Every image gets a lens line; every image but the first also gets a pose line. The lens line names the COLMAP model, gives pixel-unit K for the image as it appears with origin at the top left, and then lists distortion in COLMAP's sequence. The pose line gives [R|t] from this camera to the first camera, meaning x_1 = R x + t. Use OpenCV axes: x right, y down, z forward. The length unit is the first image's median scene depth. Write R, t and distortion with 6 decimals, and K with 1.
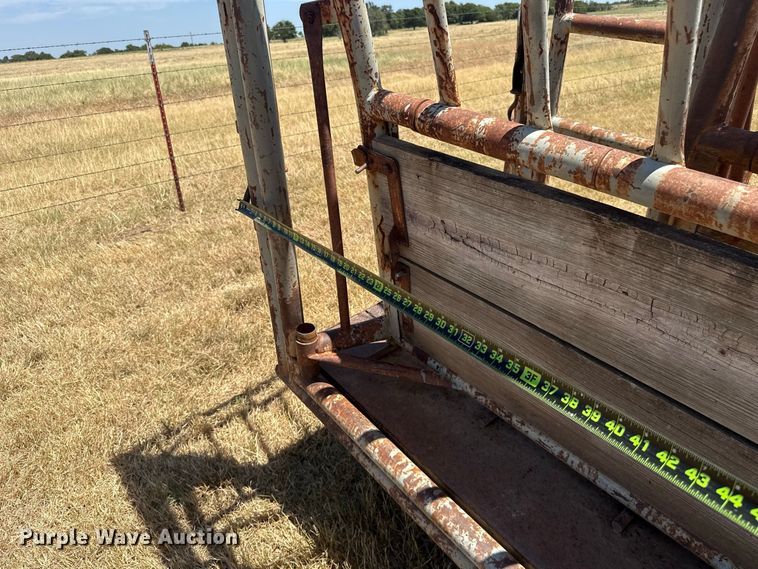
lens RADIAL K [[531.1, 0, 381.8], [0, 531.1, 281.6], [0, 0, 1]] dist [0.098986, -0.135466]
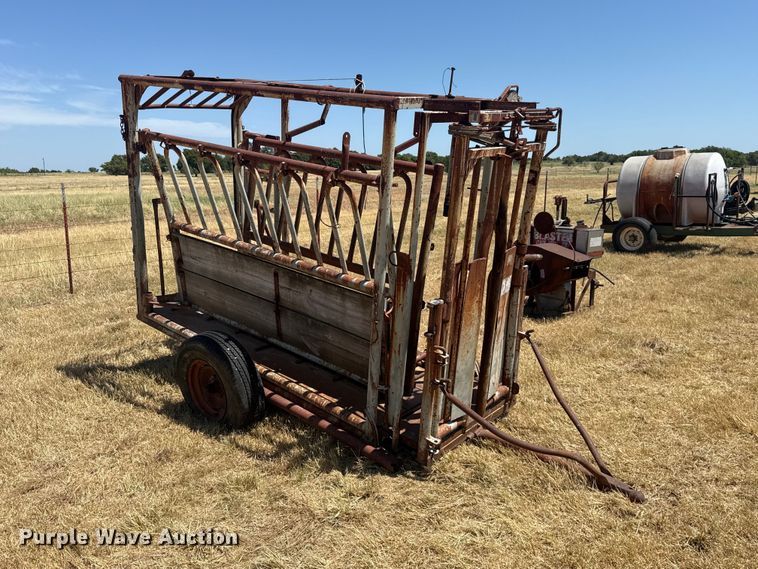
lens RADIAL K [[600.9, 0, 380.8], [0, 600.9, 281.0], [0, 0, 1]] dist [0.136337, -0.219763]
pose [[0.981722, 0.024766, 0.188701, 0.588932], [0.024669, 0.966573, -0.255201, 1.114599], [-0.188713, 0.255191, 0.948296, -3.034764]]
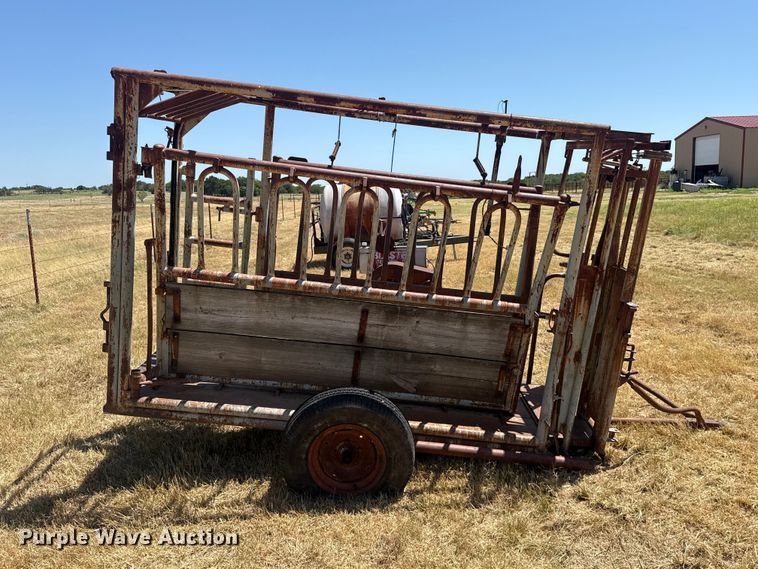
lens RADIAL K [[600.9, 0, 380.8], [0, 600.9, 281.0], [0, 0, 1]] dist [0.136337, -0.219763]
pose [[0.620936, -0.064735, 0.781184, -1.708566], [0.315664, 0.932854, -0.173606, 0.586148], [-0.717492, 0.354390, 0.599677, -1.590702]]
